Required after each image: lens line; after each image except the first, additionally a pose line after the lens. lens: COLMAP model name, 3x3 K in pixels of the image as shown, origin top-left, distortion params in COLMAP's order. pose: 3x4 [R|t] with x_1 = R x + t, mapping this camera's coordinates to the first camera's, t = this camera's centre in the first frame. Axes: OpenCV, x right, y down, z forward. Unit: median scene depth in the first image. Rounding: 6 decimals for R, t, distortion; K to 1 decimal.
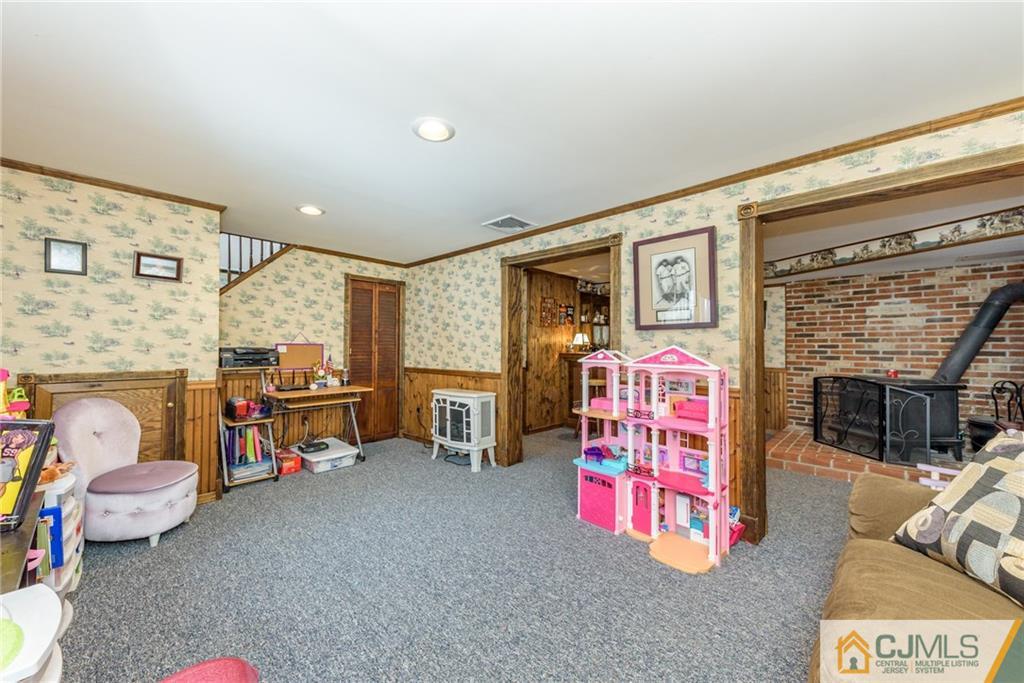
lens RADIAL K [[339.5, 0, 506.2], [0, 339.5, 348.4], [0, 0, 1]] dist [0.004235, 0.000051]
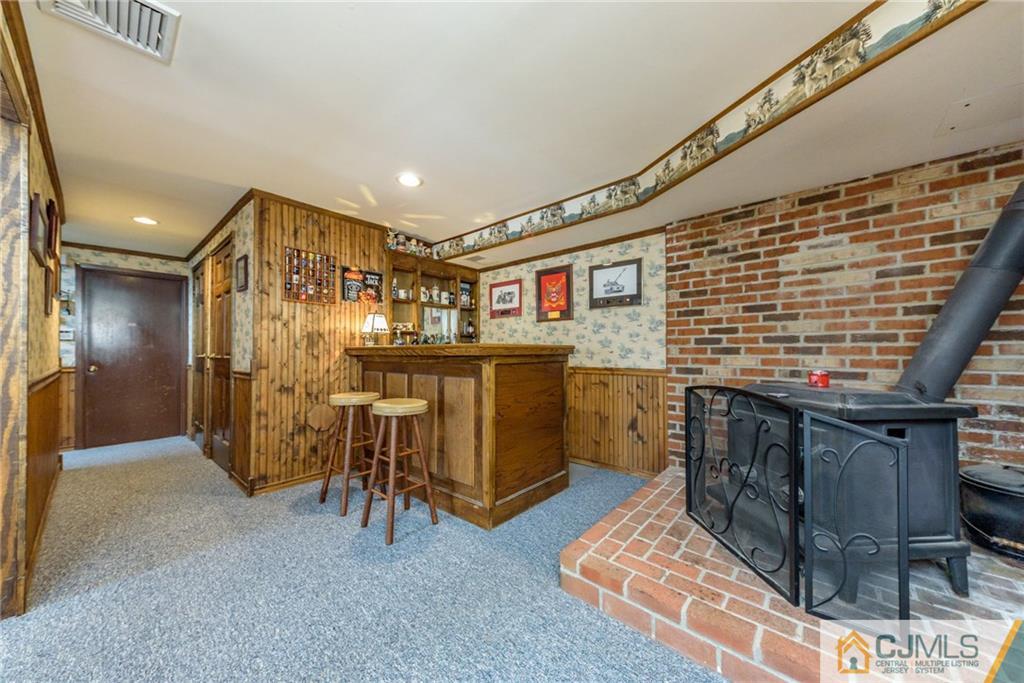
lens RADIAL K [[358.7, 0, 521.4], [0, 358.7, 349.9], [0, 0, 1]] dist [0.010574, -0.001167]
pose [[0.989097, 0.000390, 0.147268, 0.569185], [0.000152, 0.999993, -0.003667, 0.031028], [-0.147268, 0.003649, 0.989090, 0.495934]]
